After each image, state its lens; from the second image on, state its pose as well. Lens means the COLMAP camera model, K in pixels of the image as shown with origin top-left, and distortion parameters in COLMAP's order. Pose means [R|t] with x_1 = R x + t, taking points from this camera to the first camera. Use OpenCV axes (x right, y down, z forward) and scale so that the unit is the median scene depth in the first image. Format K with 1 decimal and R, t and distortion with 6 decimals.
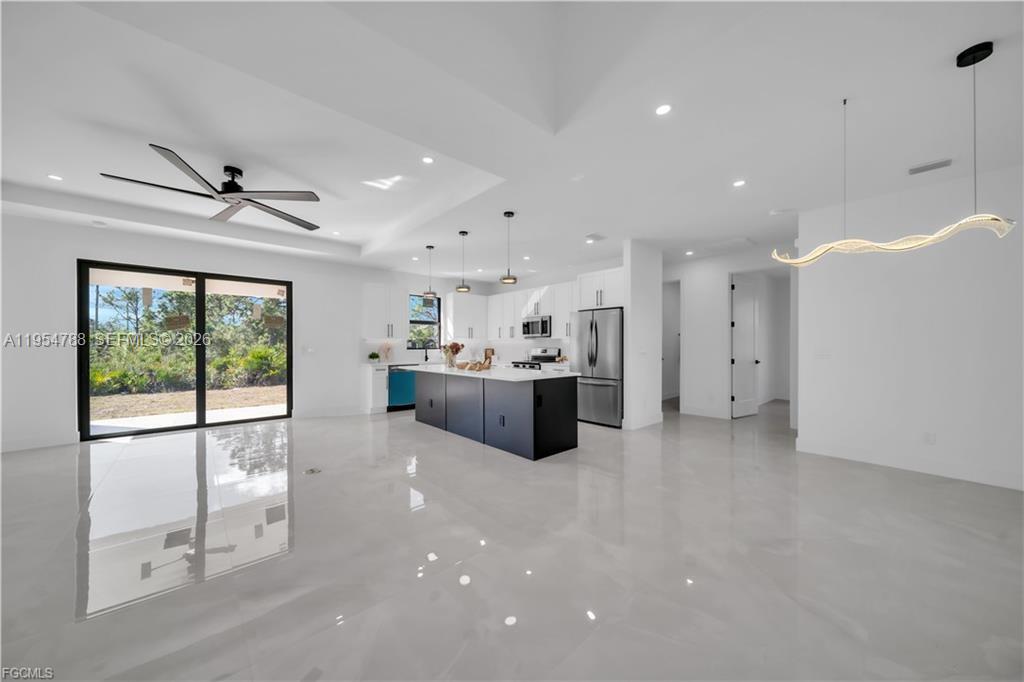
lens RADIAL K [[356.5, 0, 506.8], [0, 356.5, 345.2], [0, 0, 1]] dist [0.002079, -0.000550]
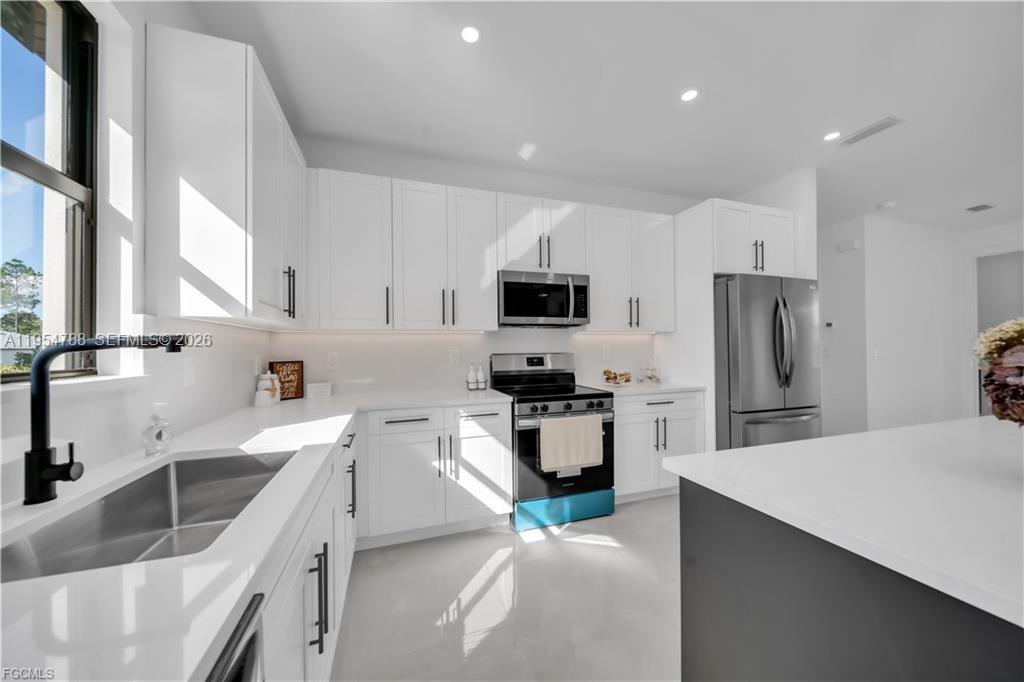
lens RADIAL K [[356.5, 0, 507.8], [0, 356.5, 342.7], [0, 0, 1]] dist [0.002079, -0.000550]
pose [[0.389504, 0.008337, 0.920987, -0.409401], [0.001910, 0.999950, -0.009859, -0.000734], [-0.921023, 0.005599, 0.389468, 1.264550]]
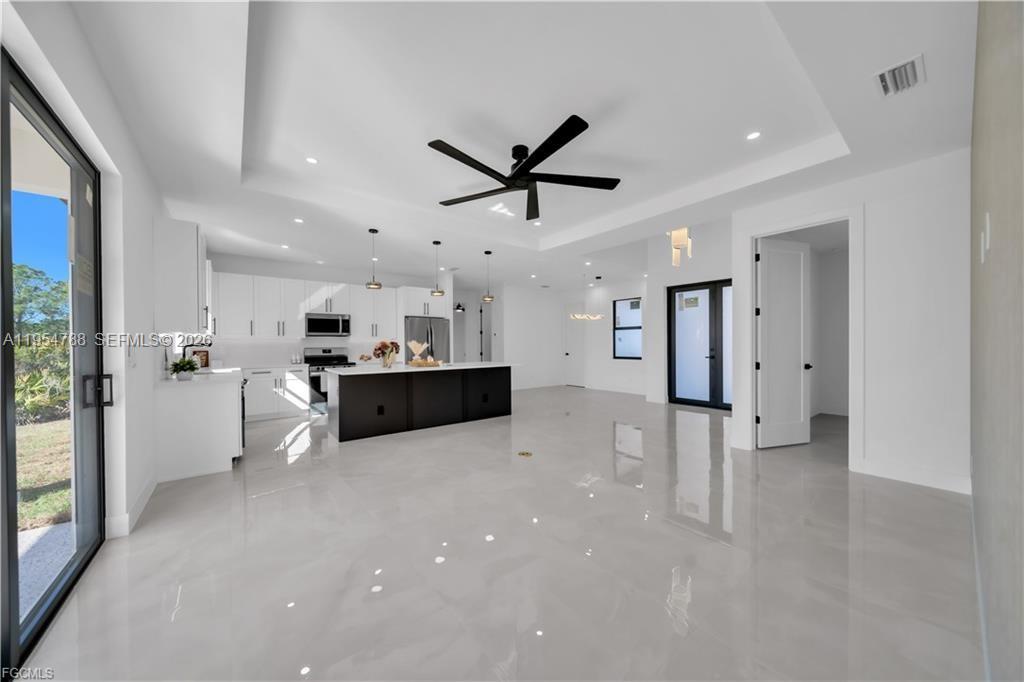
lens RADIAL K [[356.5, 0, 512.5], [0, 356.5, 346.0], [0, 0, 1]] dist [0.002079, -0.000550]
pose [[0.053672, -0.009583, 0.998513, -1.156315], [-0.002738, 0.999949, 0.009744, -0.010426], [-0.998555, -0.003257, 0.053643, 0.680309]]
